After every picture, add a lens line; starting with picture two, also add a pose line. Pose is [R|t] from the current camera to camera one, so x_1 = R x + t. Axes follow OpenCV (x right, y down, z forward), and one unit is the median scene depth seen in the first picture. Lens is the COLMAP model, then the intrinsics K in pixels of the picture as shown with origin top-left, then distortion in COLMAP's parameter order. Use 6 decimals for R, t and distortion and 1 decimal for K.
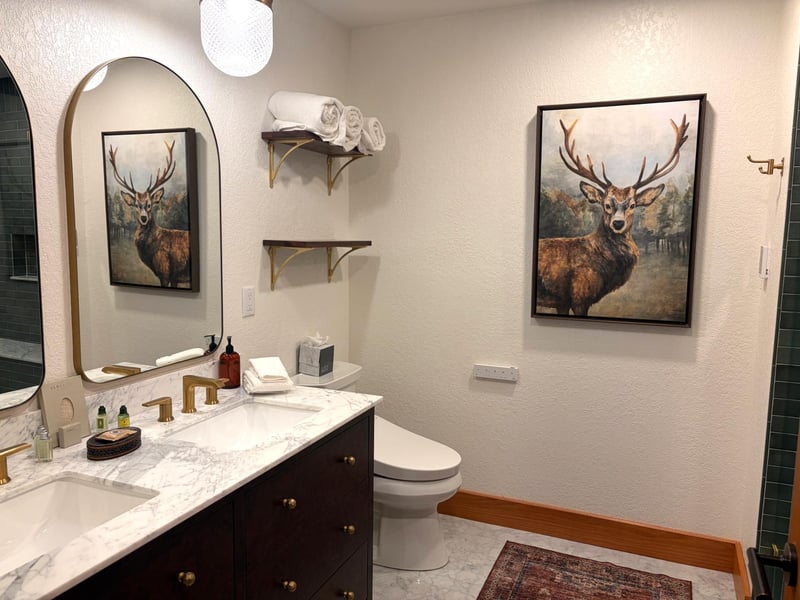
lens RADIAL K [[616.2, 0, 400.7], [0, 616.2, 299.9], [0, 0, 1]] dist [0.024540, -0.012645]
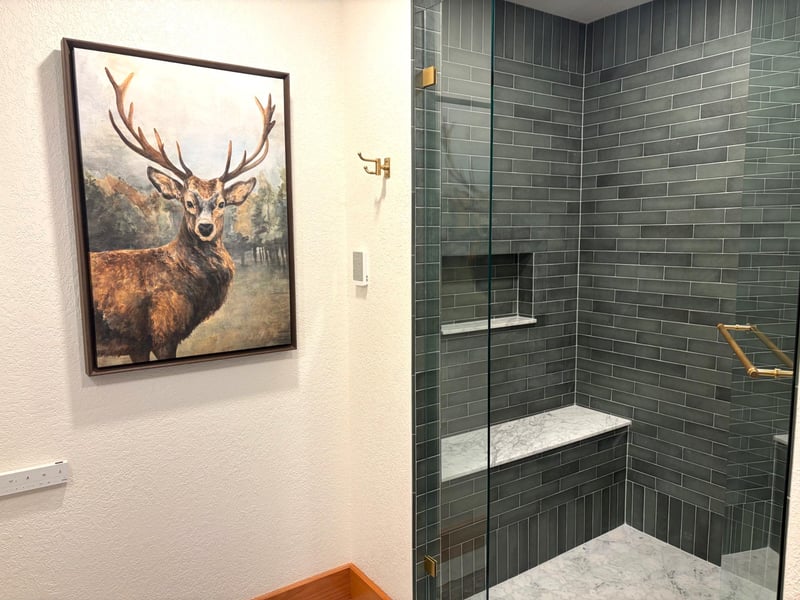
lens RADIAL K [[616.2, 0, 401.0], [0, 616.2, 303.6], [0, 0, 1]] dist [0.024540, -0.012645]
pose [[0.511460, -0.116390, 0.851388, -0.167866], [0.107014, 0.991699, 0.071284, -0.060259], [-0.852617, 0.054652, 0.519670, 0.414456]]
